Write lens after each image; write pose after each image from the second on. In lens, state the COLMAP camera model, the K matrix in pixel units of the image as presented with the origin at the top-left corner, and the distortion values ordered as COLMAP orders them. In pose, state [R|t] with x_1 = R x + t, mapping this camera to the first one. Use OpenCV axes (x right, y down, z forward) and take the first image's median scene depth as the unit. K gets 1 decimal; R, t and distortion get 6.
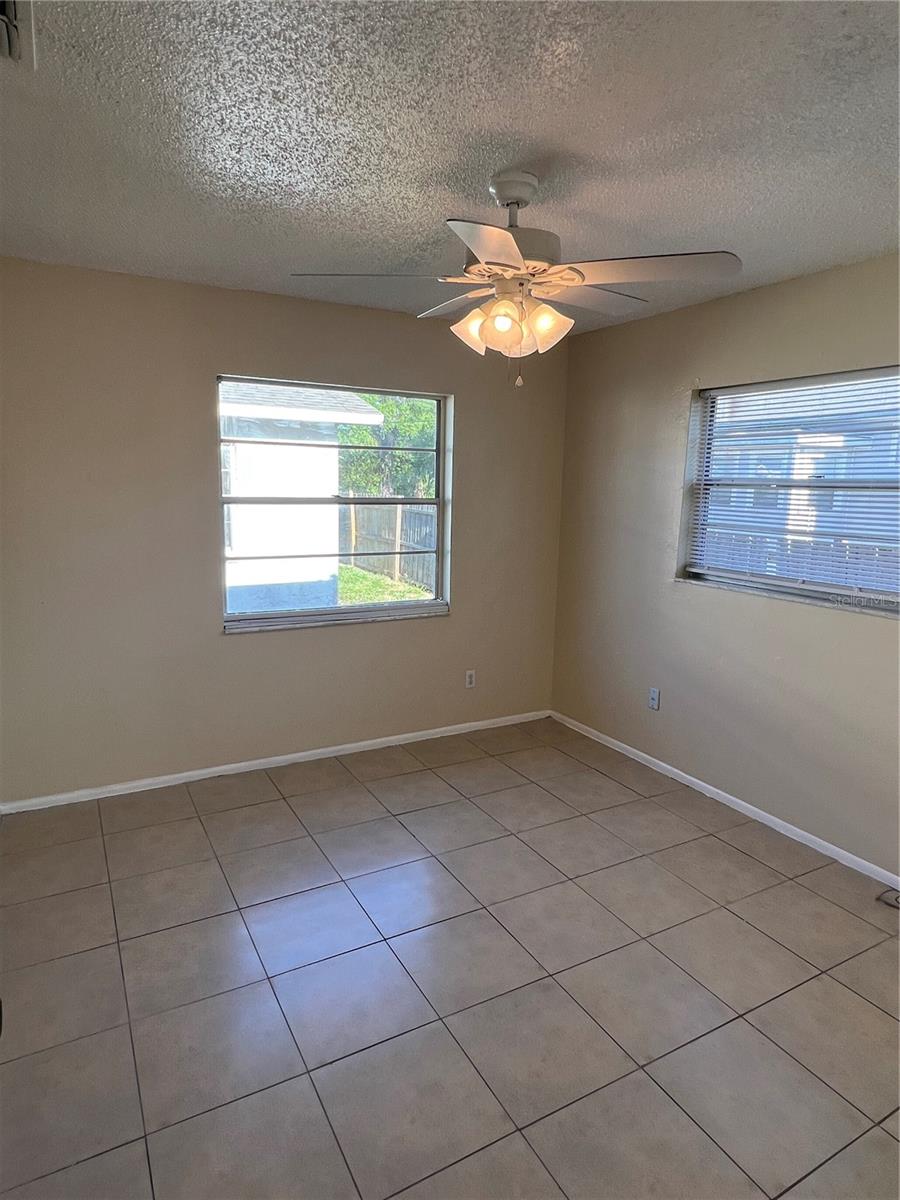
lens RADIAL K [[700.9, 0, 446.5], [0, 700.9, 599.2], [0, 0, 1]] dist [-0.004532, 0.000355]
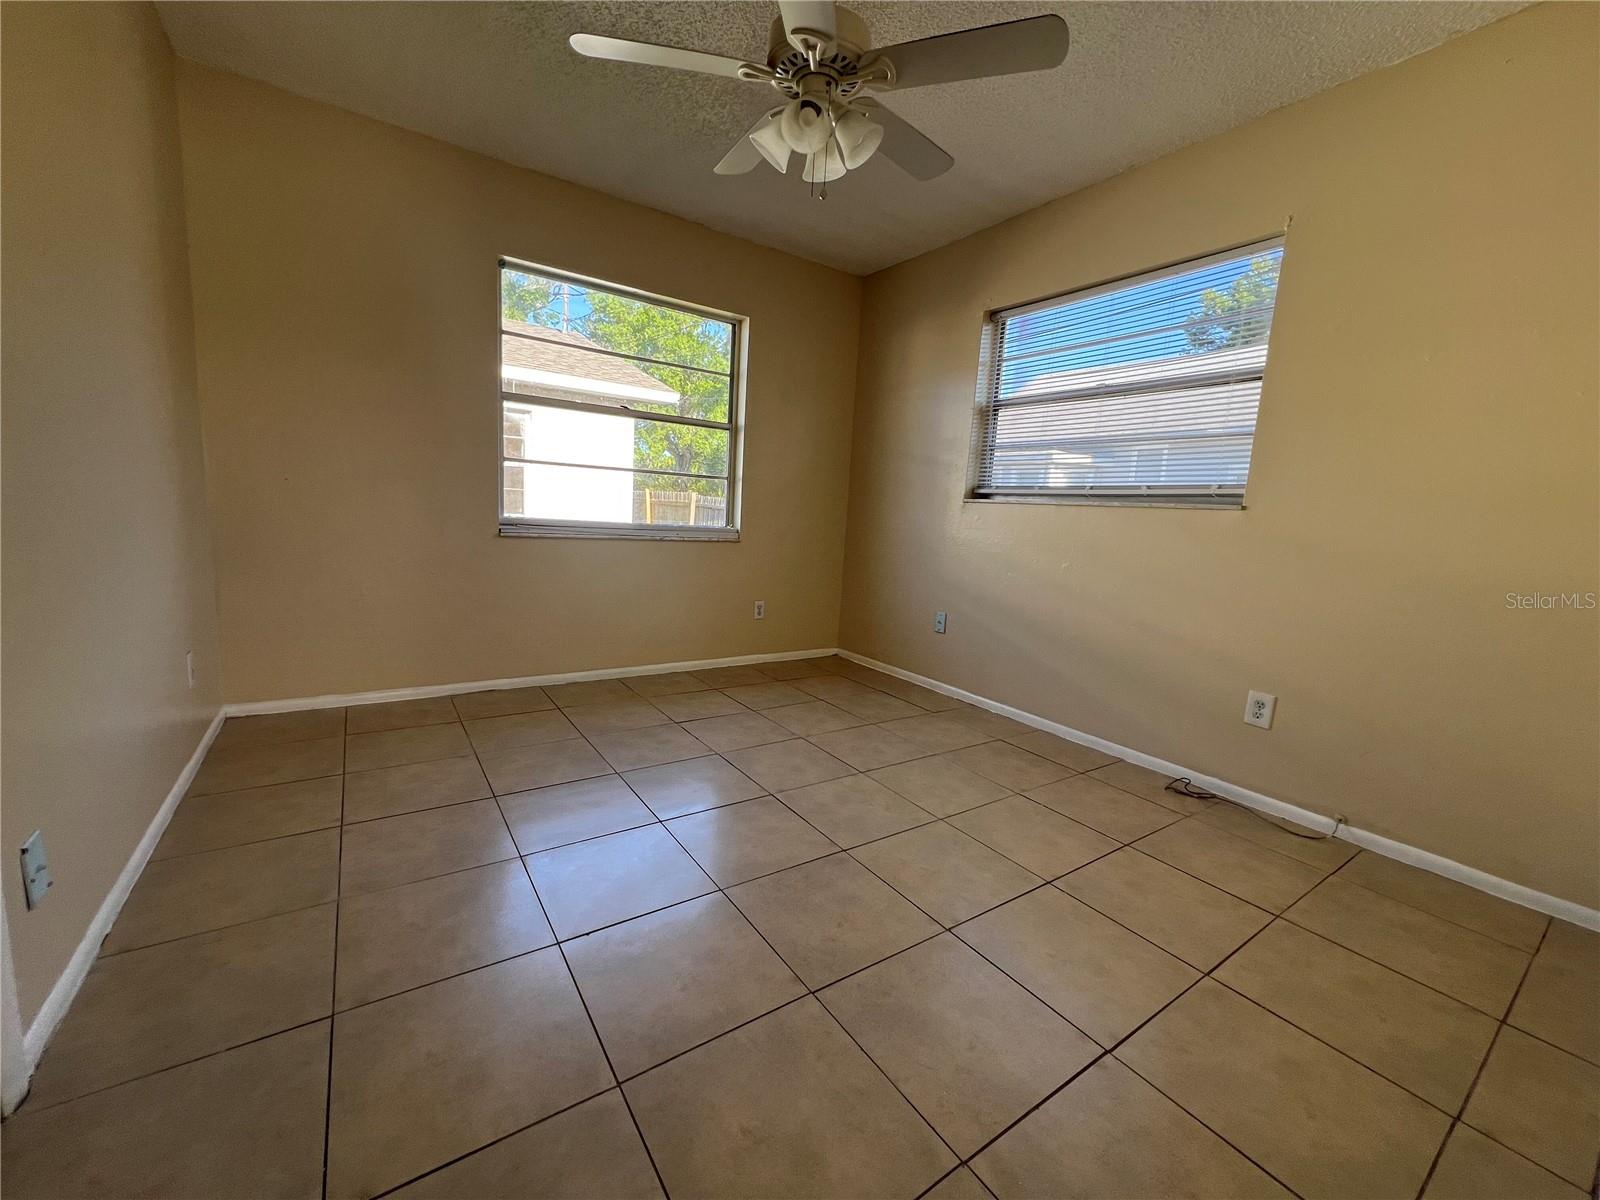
lens RADIAL K [[637.1, 0, 800.0], [0, 637.1, 600.0], [0, 0, 1]] dist [-0.002576, 0.000066]
pose [[0.994721, 0.022651, 0.100087, 0.000991], [-0.020380, 0.999512, -0.023656, 0.148888], [-0.100574, 0.021492, 0.994697, 0.112708]]
